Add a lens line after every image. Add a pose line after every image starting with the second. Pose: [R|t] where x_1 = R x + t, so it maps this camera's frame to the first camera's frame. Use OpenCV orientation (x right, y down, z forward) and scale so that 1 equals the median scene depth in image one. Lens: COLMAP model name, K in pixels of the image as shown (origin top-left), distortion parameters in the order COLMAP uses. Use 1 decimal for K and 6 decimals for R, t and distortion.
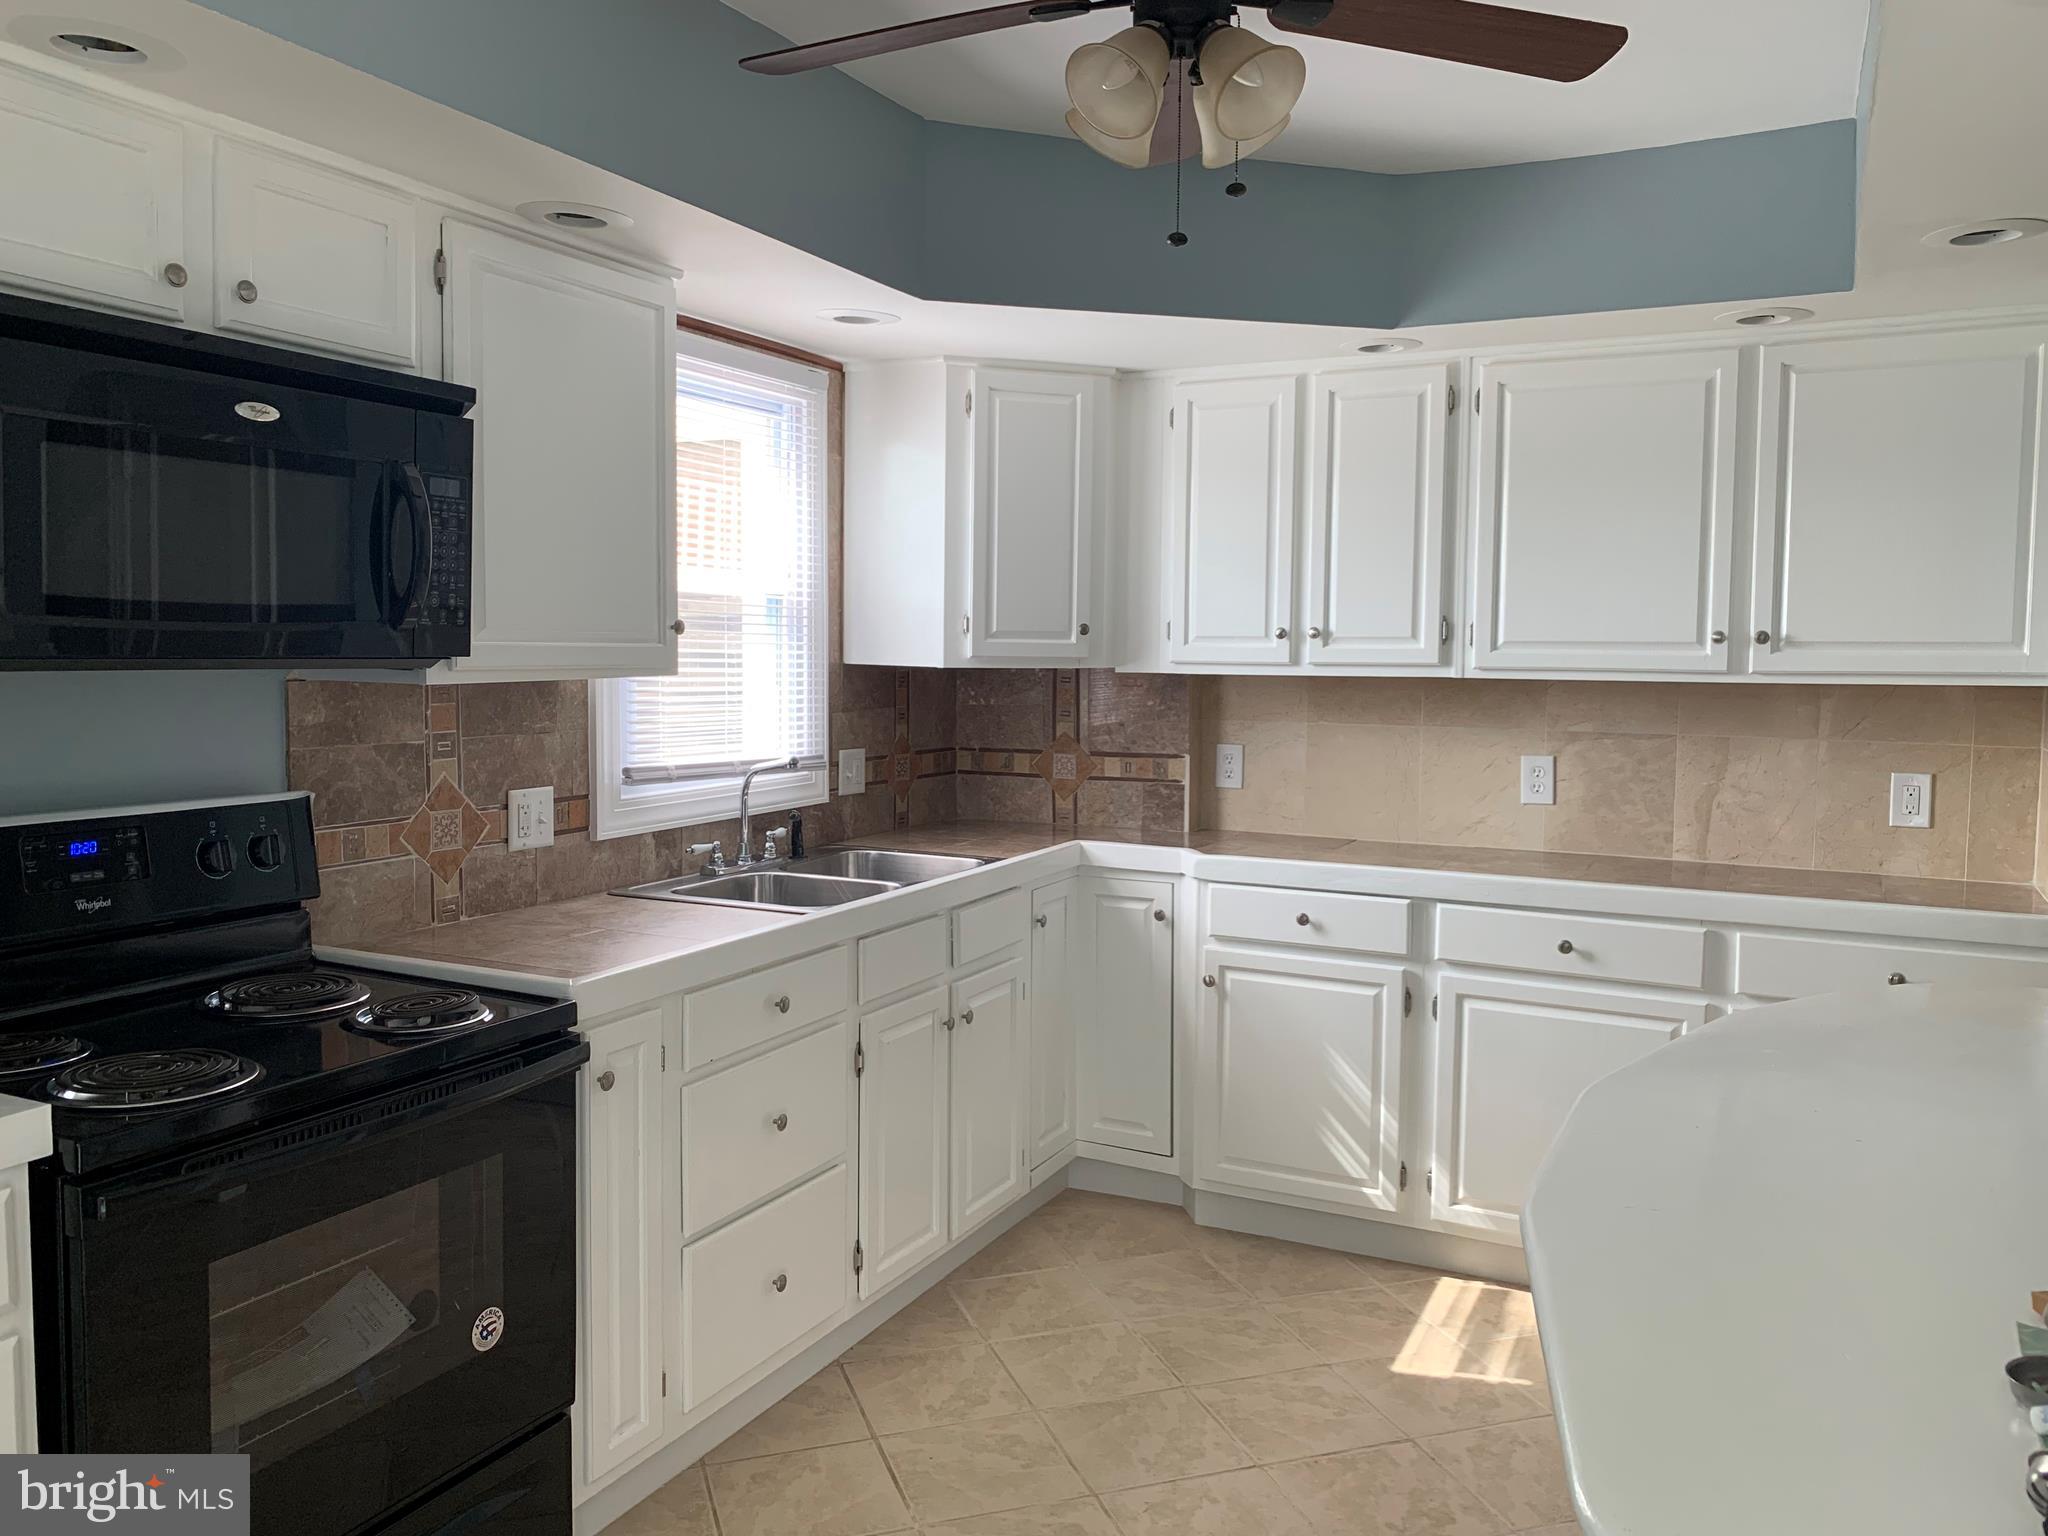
lens RADIAL K [[1579.3, 0, 1020.1], [0, 1579.3, 757.1], [0, 0, 1]] dist [0.048706, -0.053016]
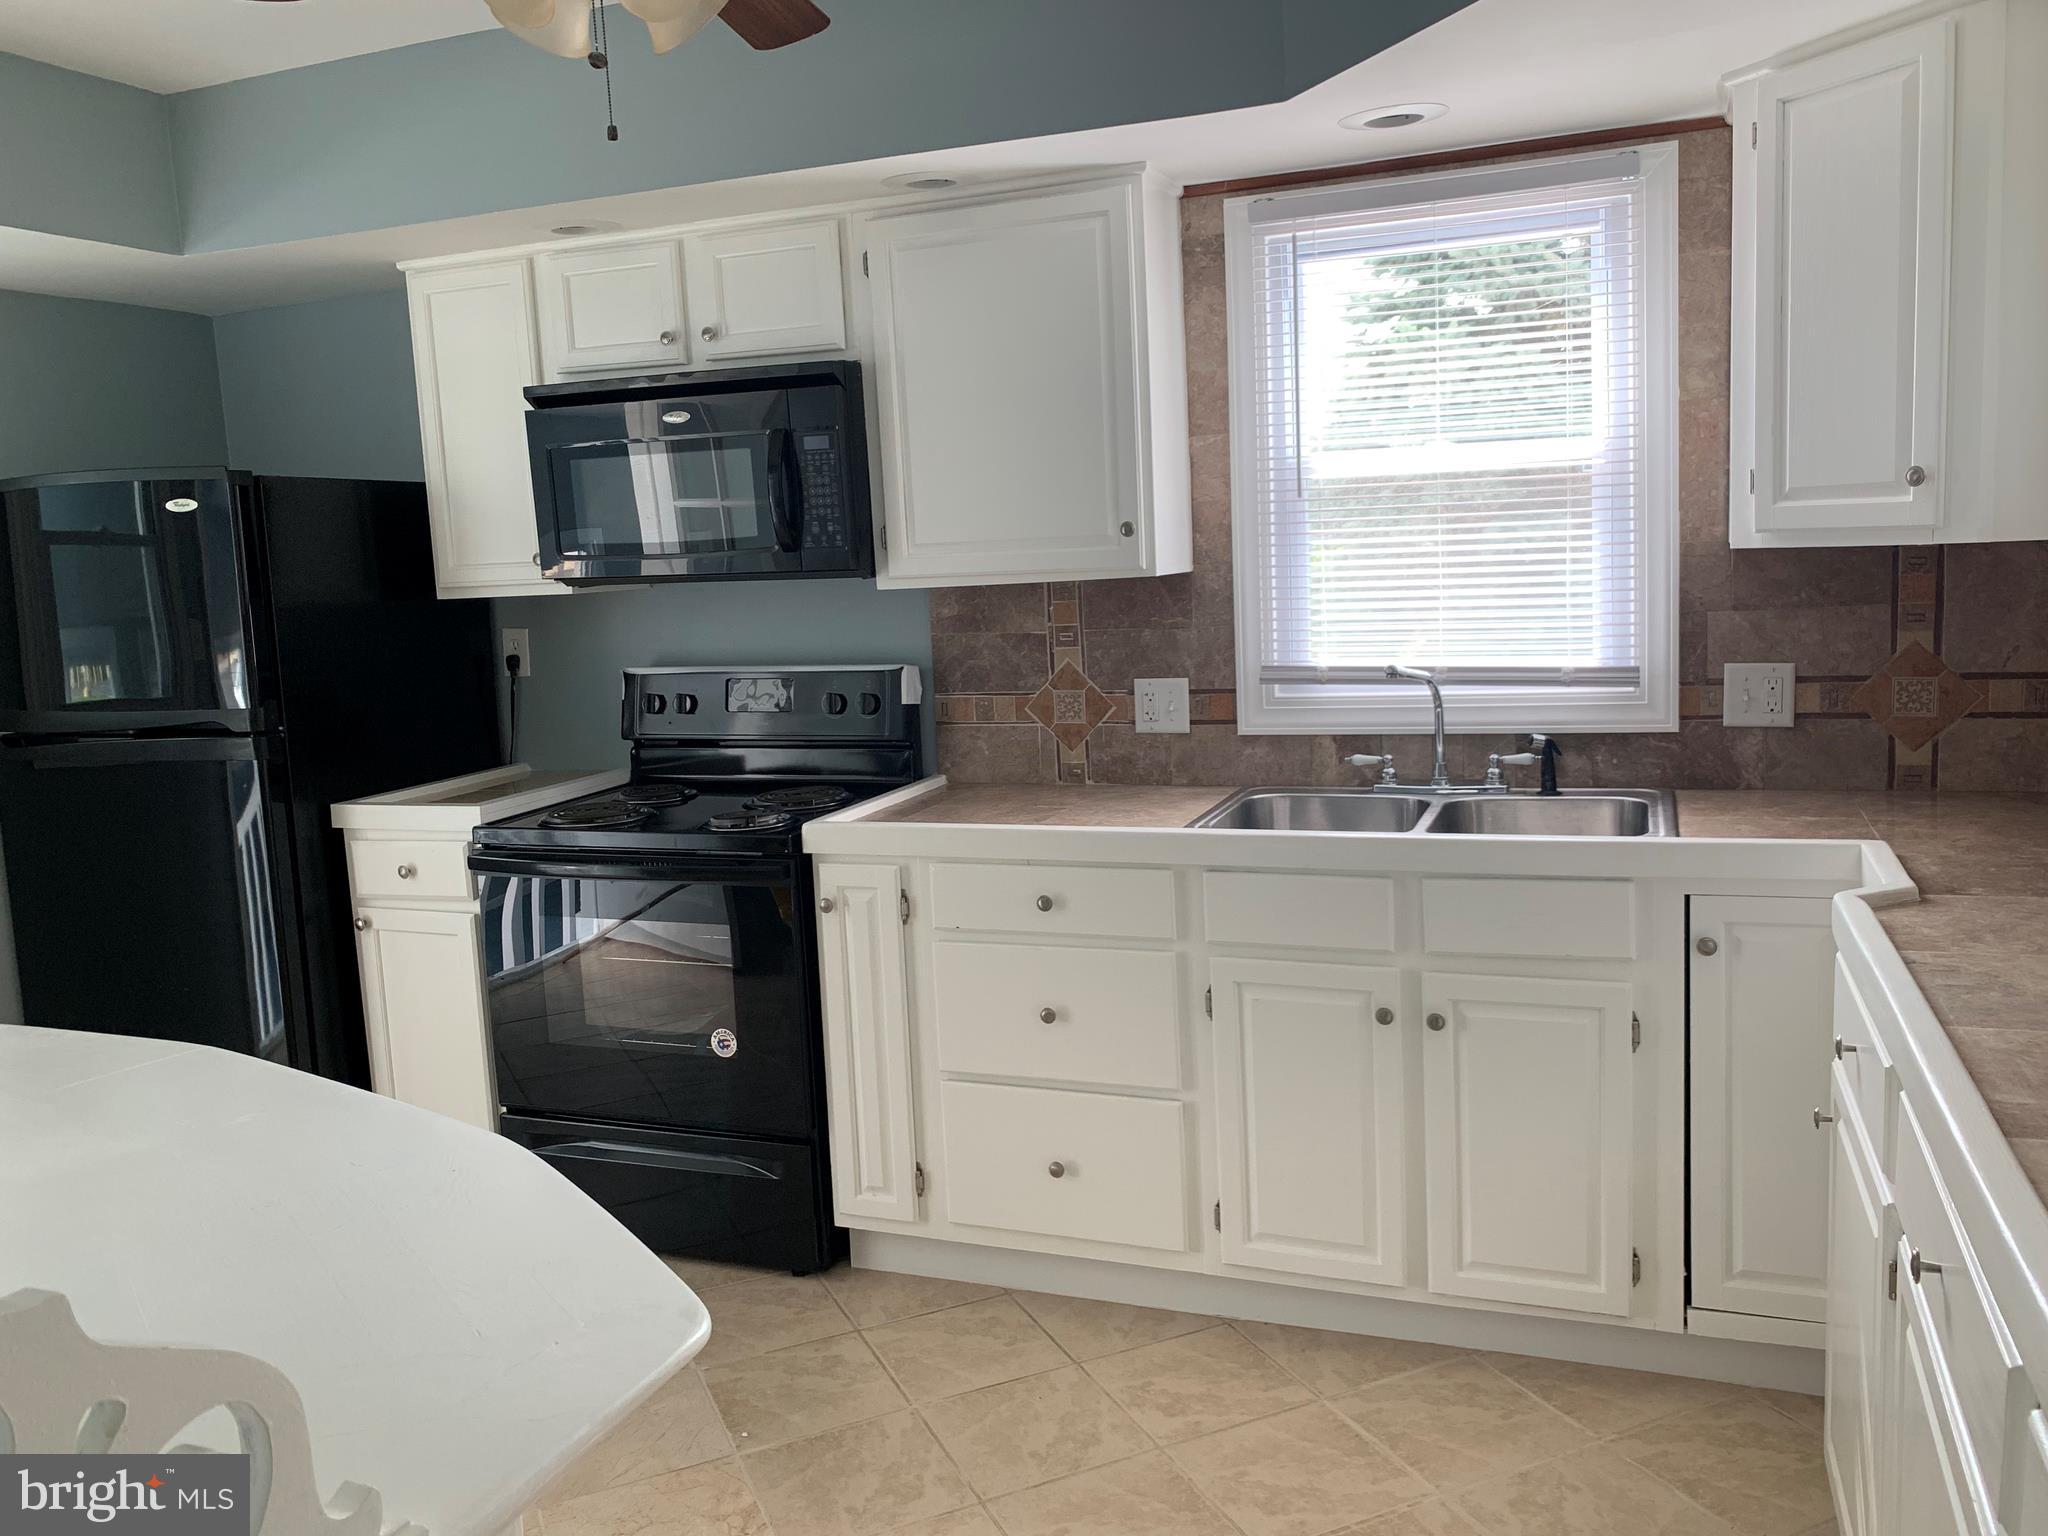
lens RADIAL K [[1579.3, 0, 1030.6], [0, 1579.3, 742.4], [0, 0, 1]] dist [0.048706, -0.053016]
pose [[0.094948, 0.107042, -0.989710, 0.745180], [-0.026361, 0.994124, 0.104991, -0.047042], [0.995133, 0.016121, 0.097212, 0.781870]]
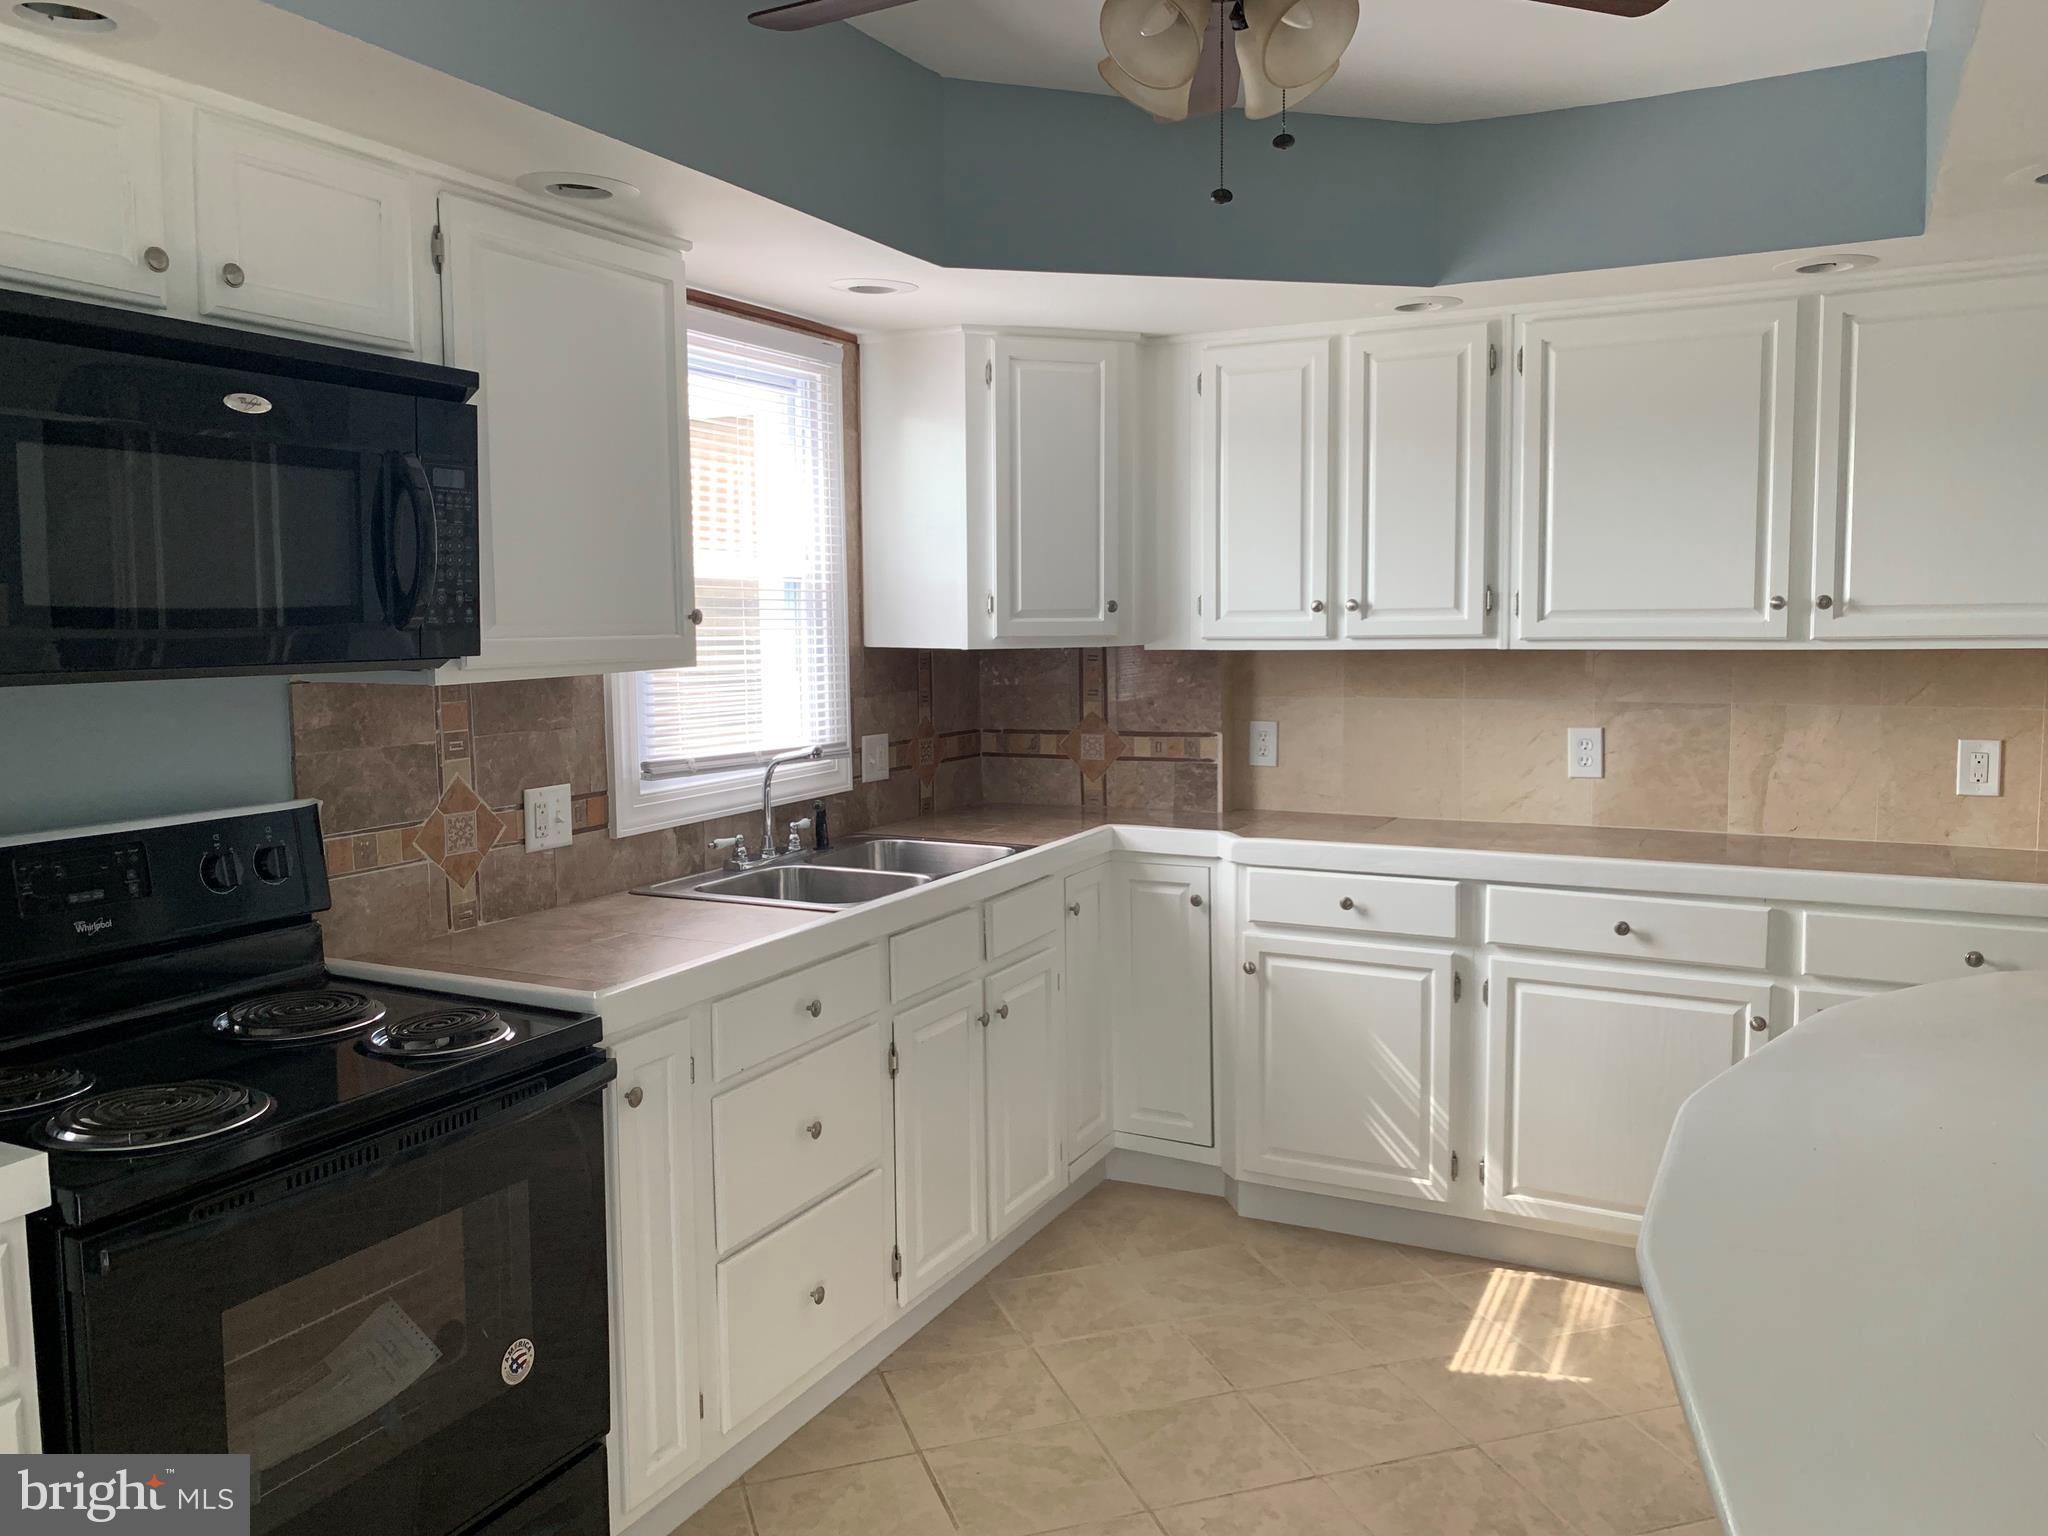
lens RADIAL K [[1579.3, 0, 1018.4], [0, 1579.3, 759.4], [0, 0, 1]] dist [0.048706, -0.053016]
pose [[0.999768, -0.019531, -0.009135, -0.012493], [0.019727, 0.999567, 0.021851, -0.011875], [0.008704, -0.022026, 0.999720, 0.037952]]
